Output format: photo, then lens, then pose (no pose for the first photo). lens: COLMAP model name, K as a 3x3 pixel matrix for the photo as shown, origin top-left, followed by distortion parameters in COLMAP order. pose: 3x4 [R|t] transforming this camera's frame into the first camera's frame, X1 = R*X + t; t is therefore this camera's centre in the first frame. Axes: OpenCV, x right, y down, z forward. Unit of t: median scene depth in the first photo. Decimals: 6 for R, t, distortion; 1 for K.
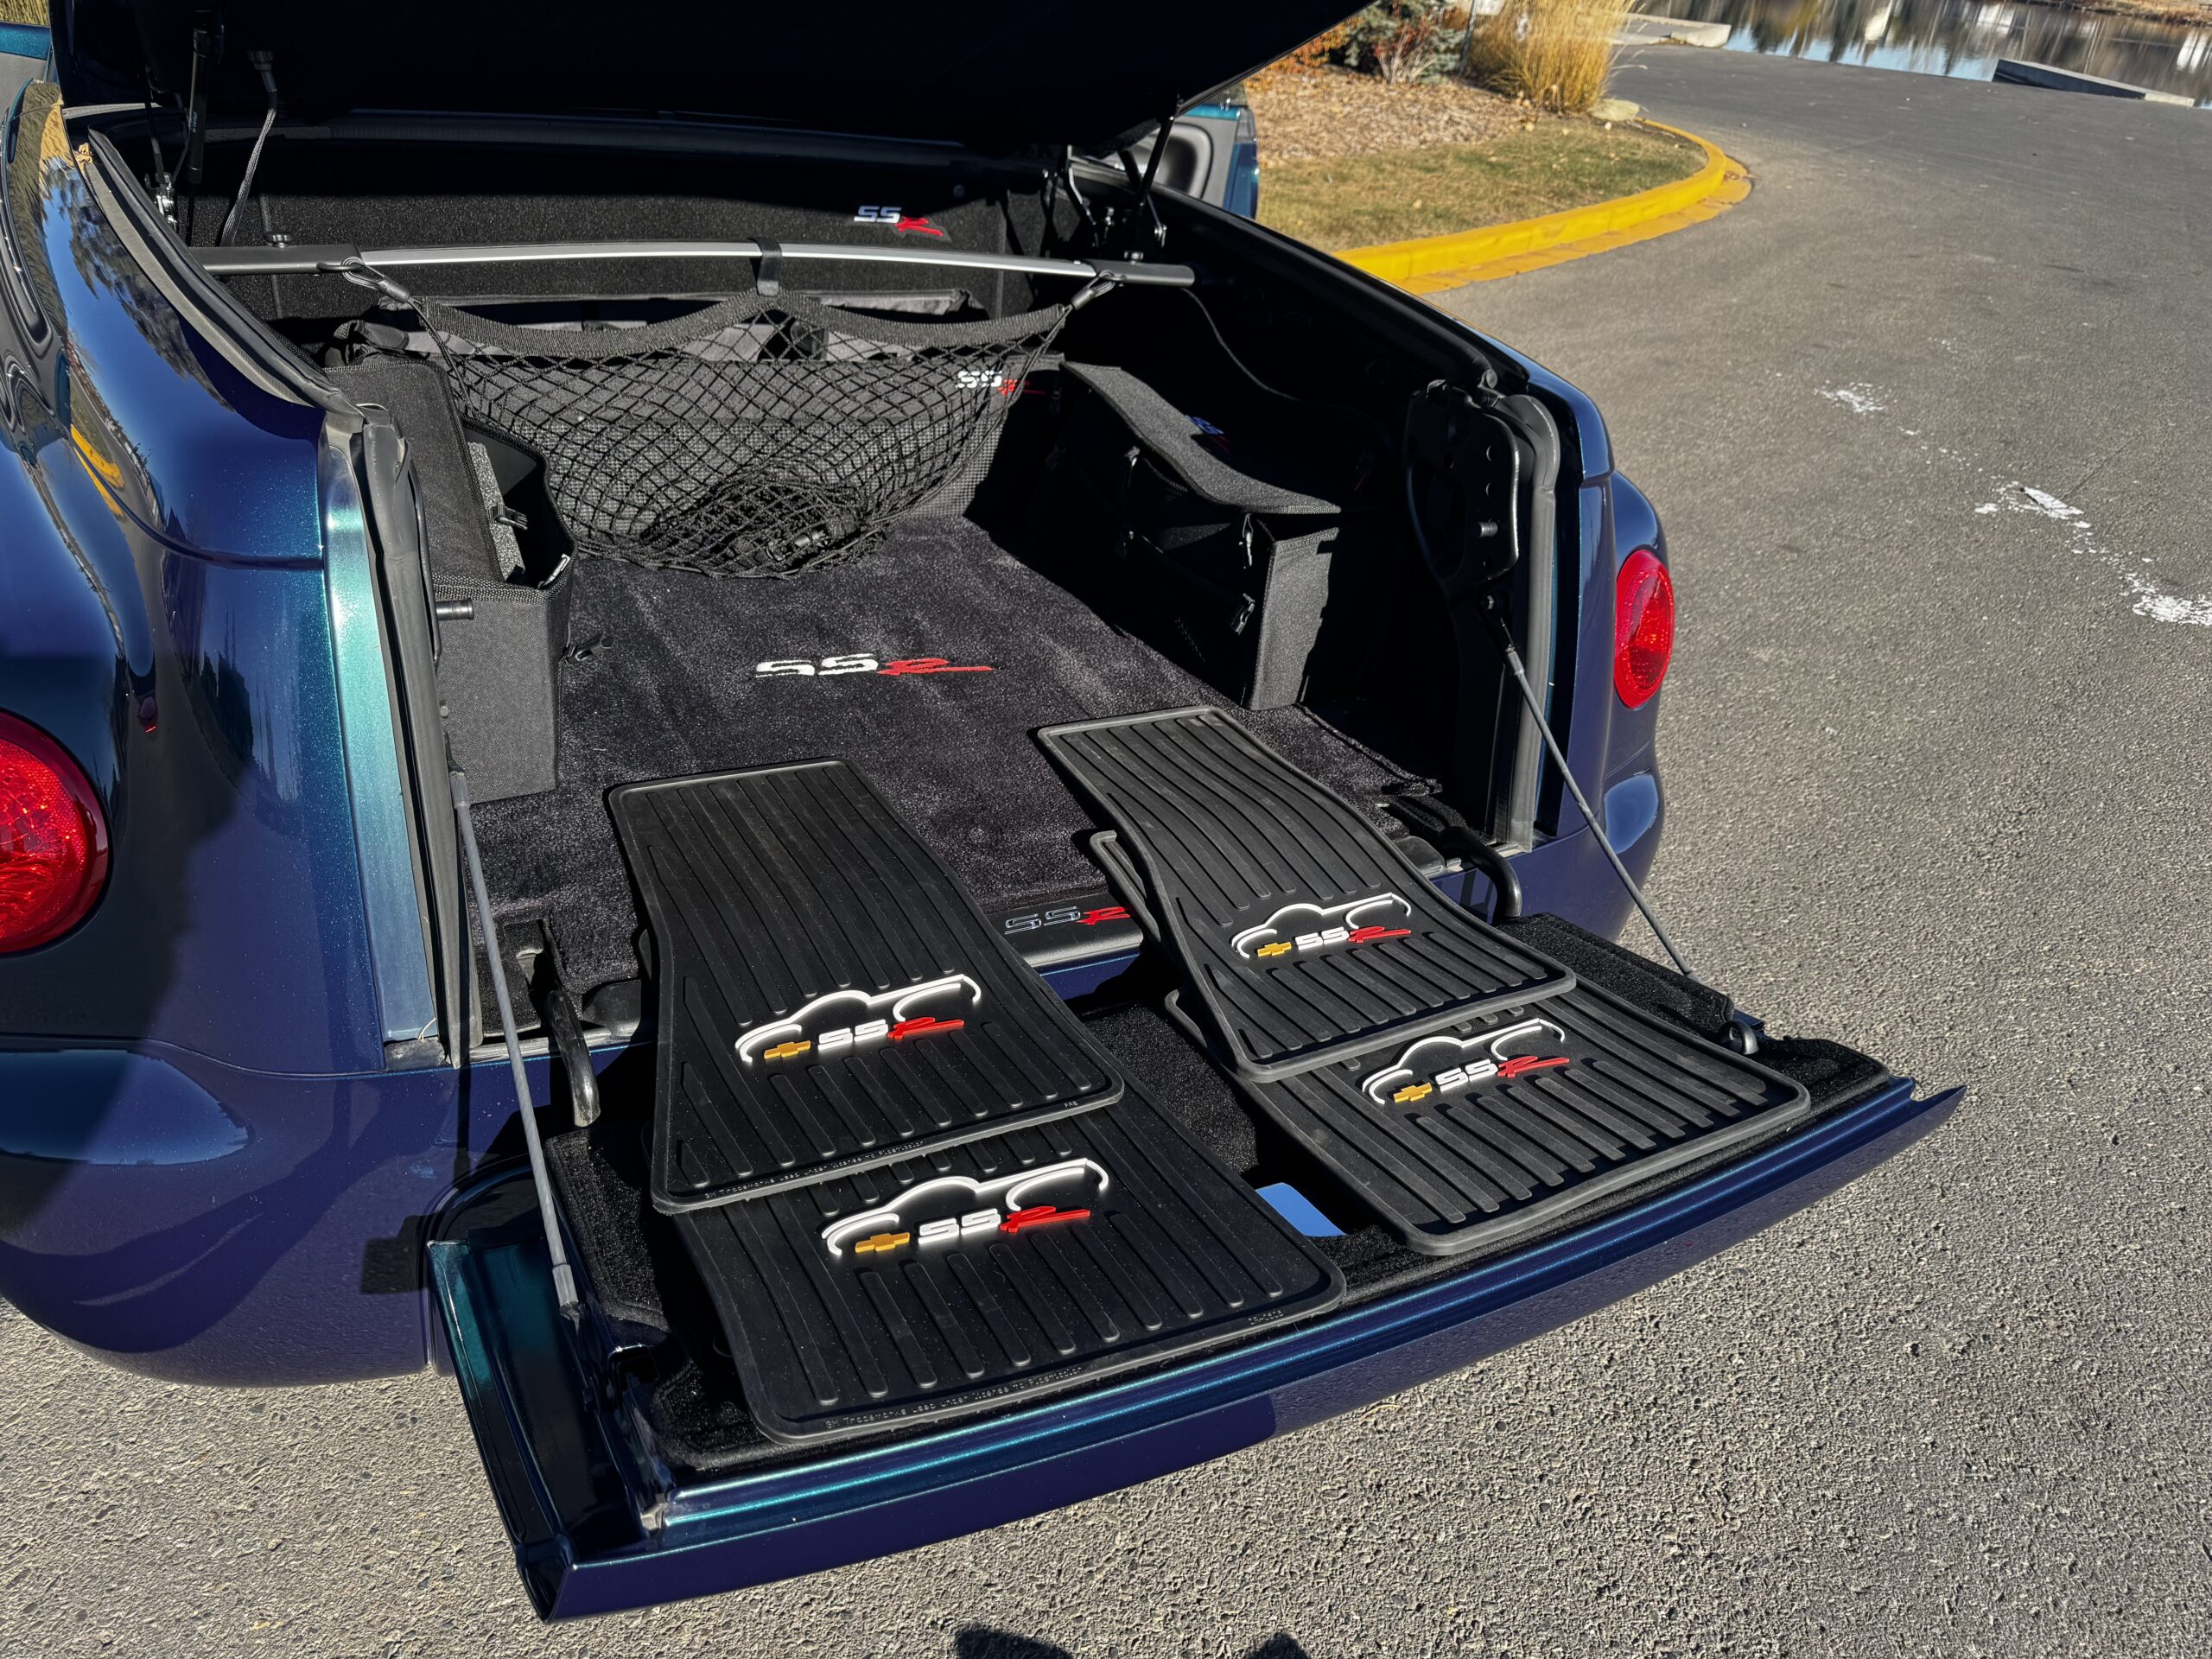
lens RADIAL K [[1570.8, 0, 1112.5], [0, 1570.8, 837.4], [0, 0, 1]] dist [-0.000563, -0.014436]
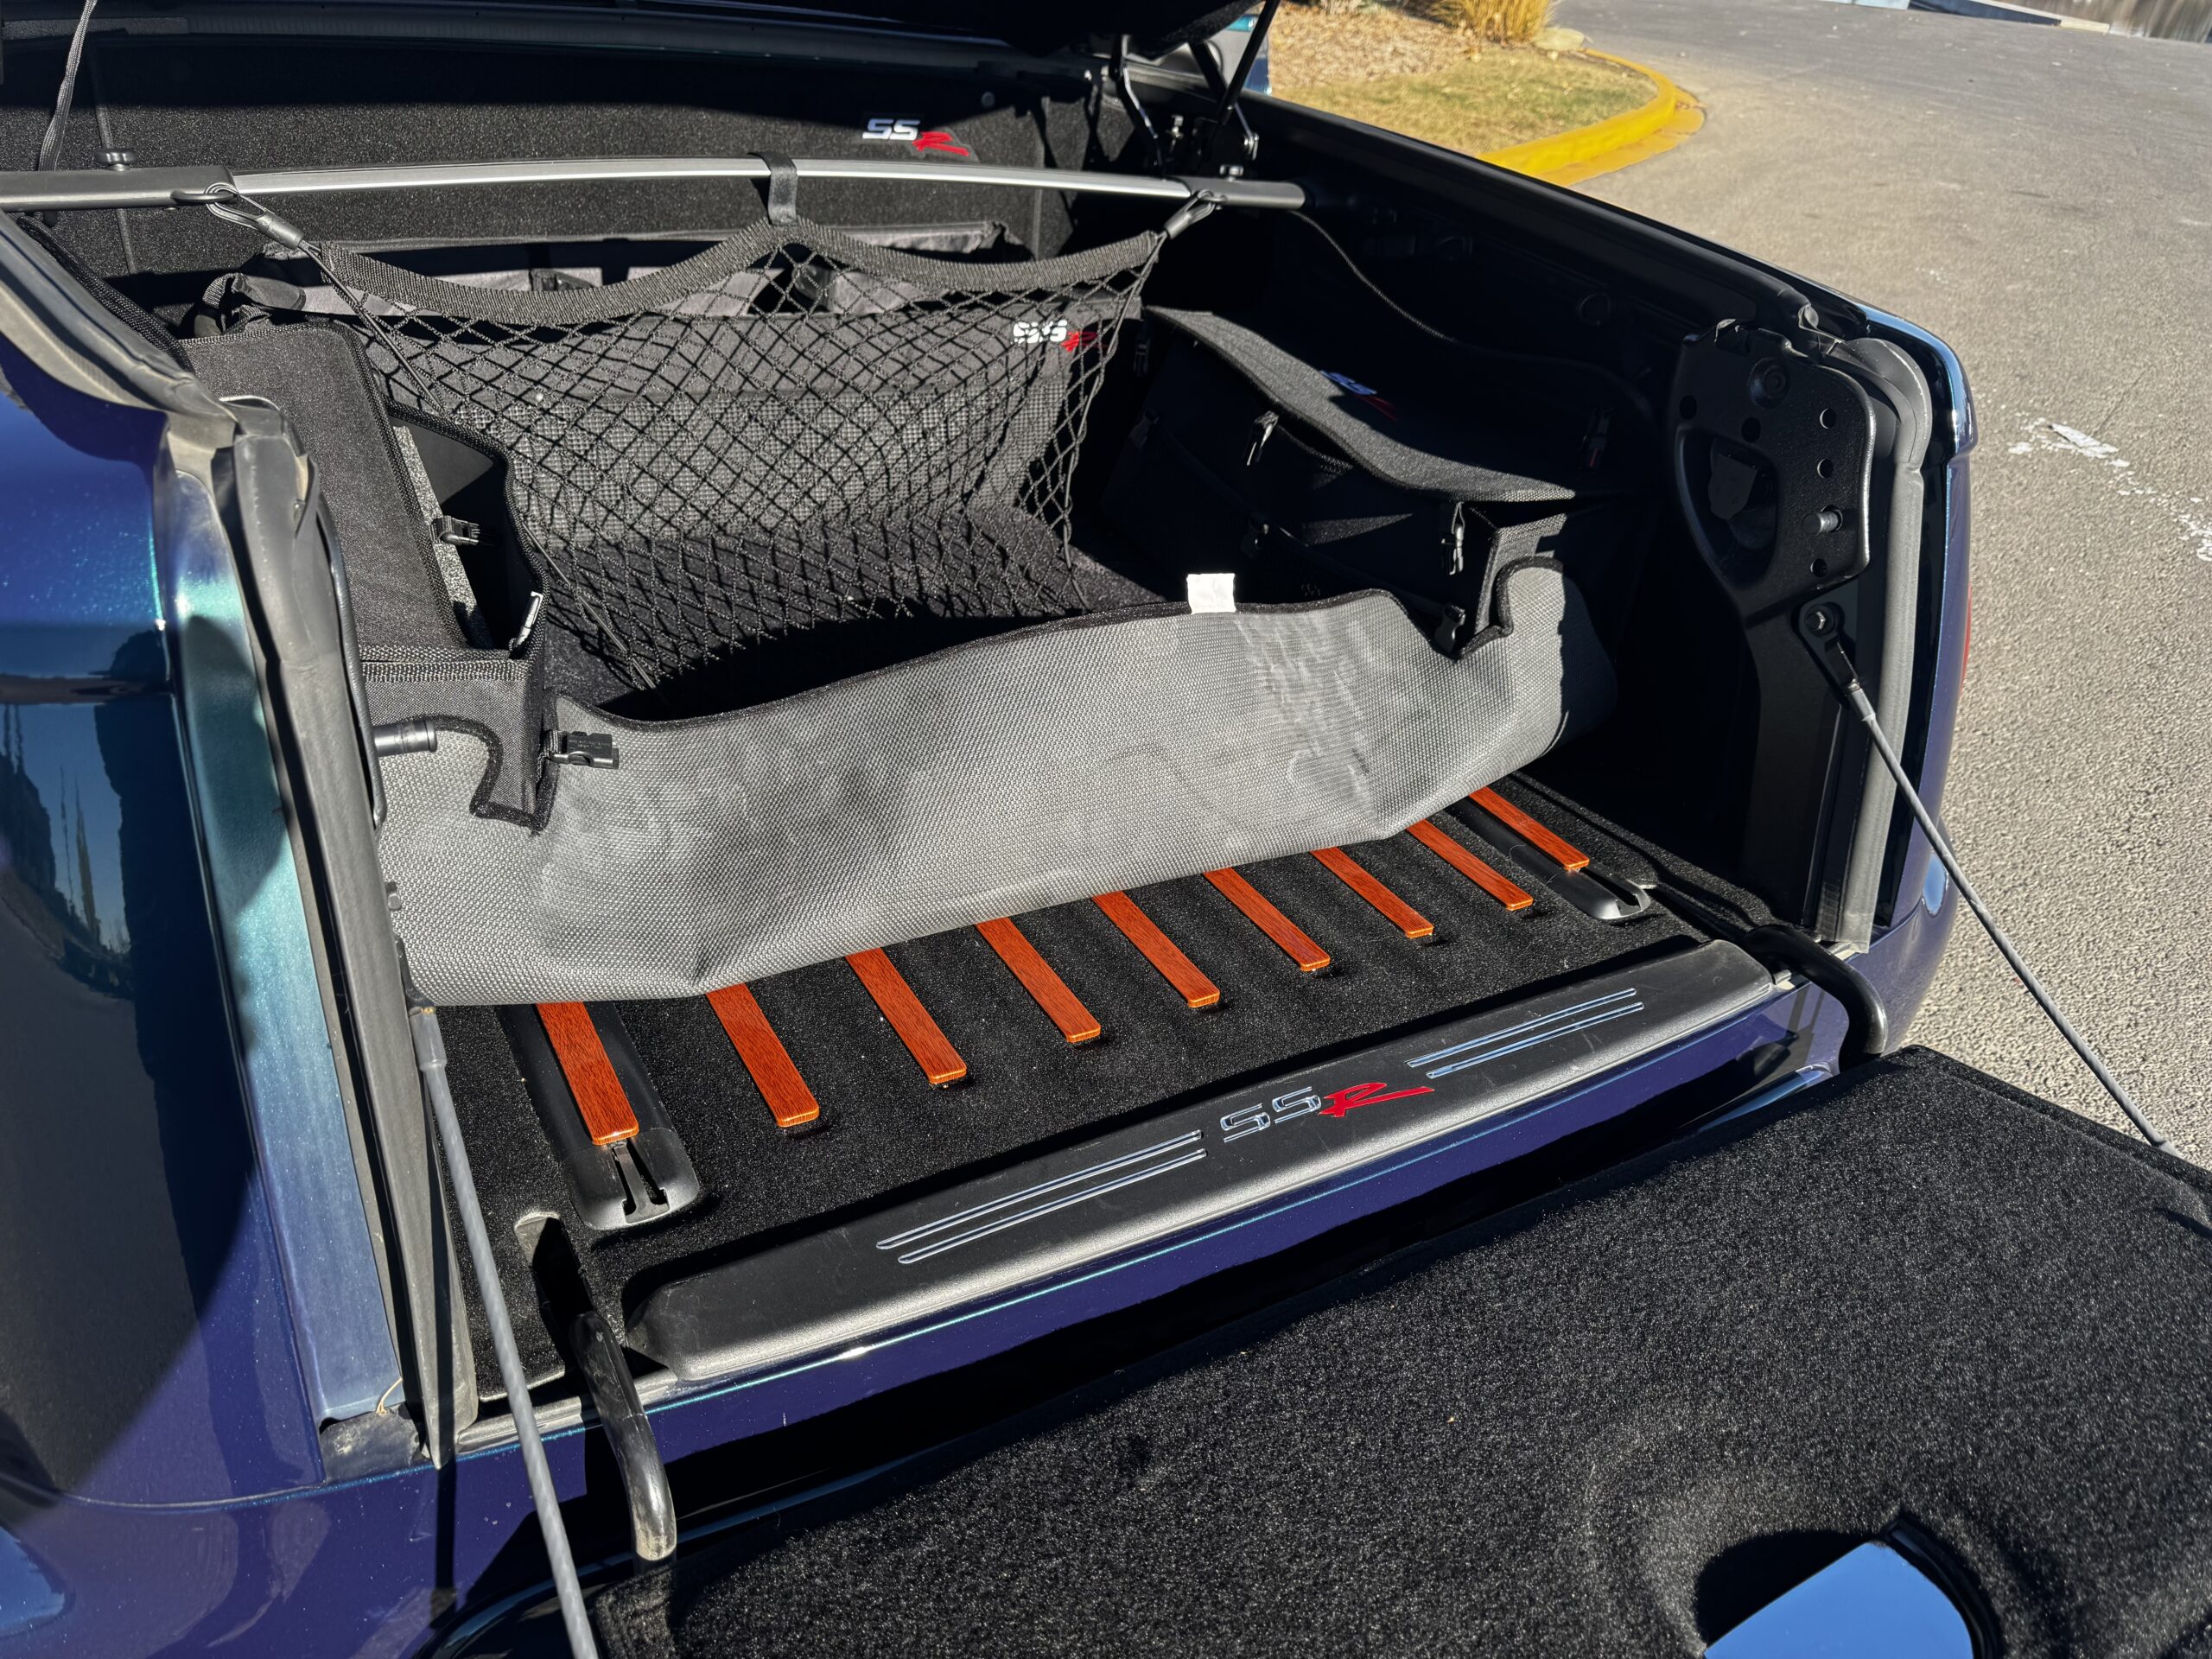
lens RADIAL K [[1570.8, 0, 1097.9], [0, 1570.8, 822.1], [0, 0, 1]] dist [-0.000563, -0.014436]
pose [[0.998766, -0.033461, 0.036700, -0.093309], [0.032723, 0.999254, 0.020529, -0.060577], [-0.037360, -0.019303, 0.999115, 0.204644]]
